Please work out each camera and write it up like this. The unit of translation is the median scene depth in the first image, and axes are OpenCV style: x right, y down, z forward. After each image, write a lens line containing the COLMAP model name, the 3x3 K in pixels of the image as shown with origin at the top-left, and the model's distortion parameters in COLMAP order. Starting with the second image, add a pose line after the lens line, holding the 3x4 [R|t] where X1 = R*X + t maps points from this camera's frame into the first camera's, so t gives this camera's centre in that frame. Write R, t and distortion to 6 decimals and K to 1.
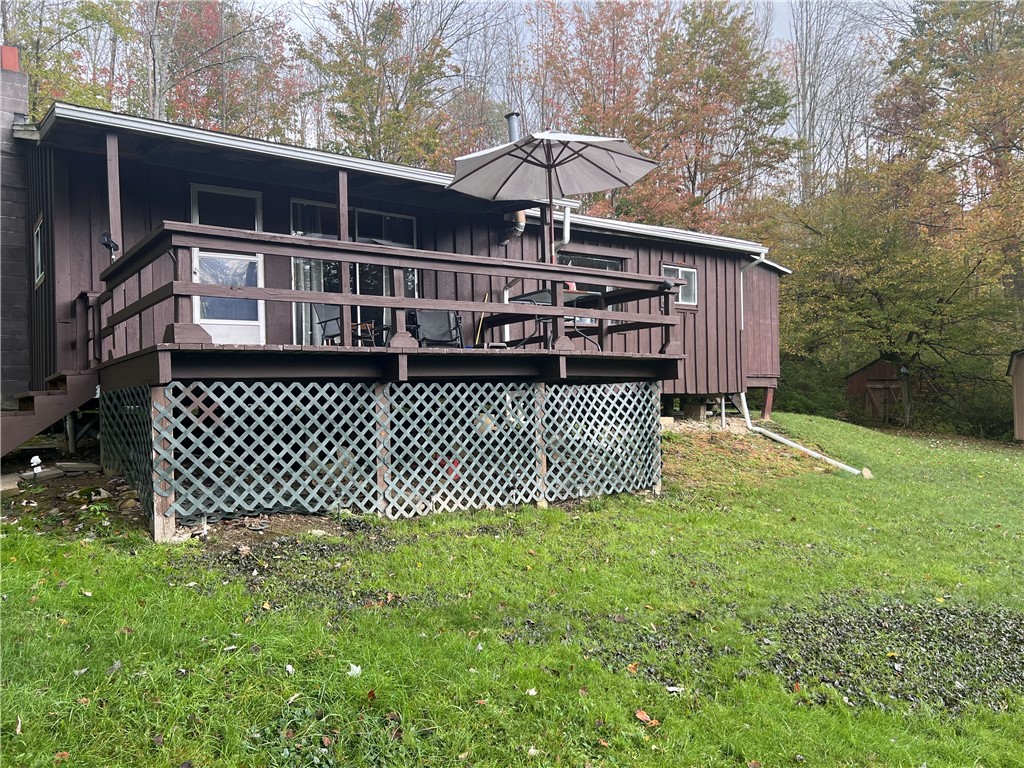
lens RADIAL K [[776.8, 0, 513.0], [0, 776.8, 378.0], [0, 0, 1]] dist [0.010287, -0.007393]
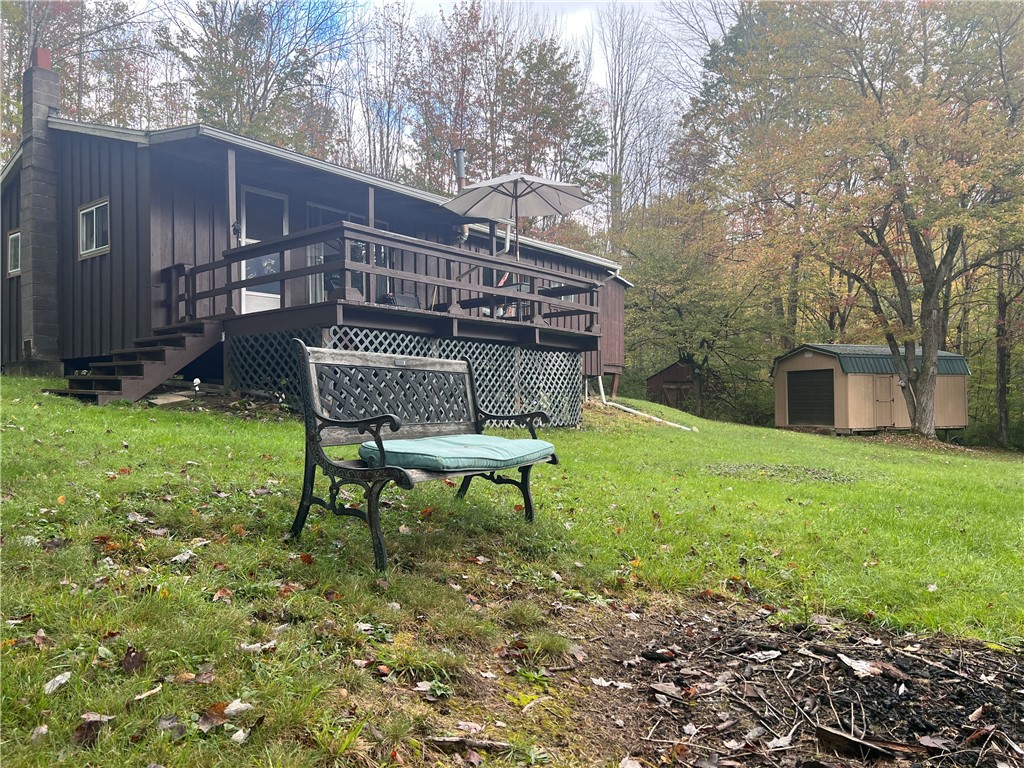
lens RADIAL K [[776.8, 0, 507.5], [0, 776.8, 390.9], [0, 0, 1]] dist [0.010287, -0.007393]
pose [[0.966190, 0.023750, 0.256733, -0.186293], [-0.024948, 0.999688, 0.001408, 0.045719], [-0.256619, -0.007766, 0.966481, -0.211259]]
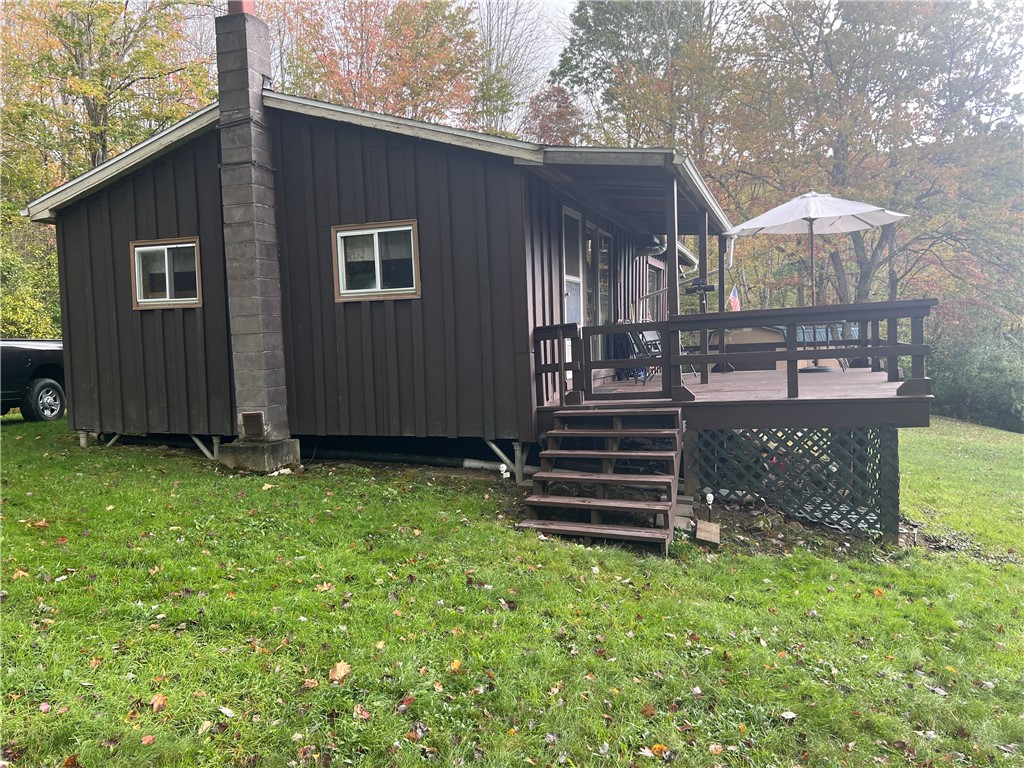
lens RADIAL K [[776.8, 0, 510.8], [0, 776.8, 382.9], [0, 0, 1]] dist [0.010287, -0.007393]
pose [[0.834485, -0.030509, 0.550185, -0.612412], [-0.006451, 0.997857, 0.065118, -0.052840], [-0.550992, -0.057889, 0.832500, 0.118375]]
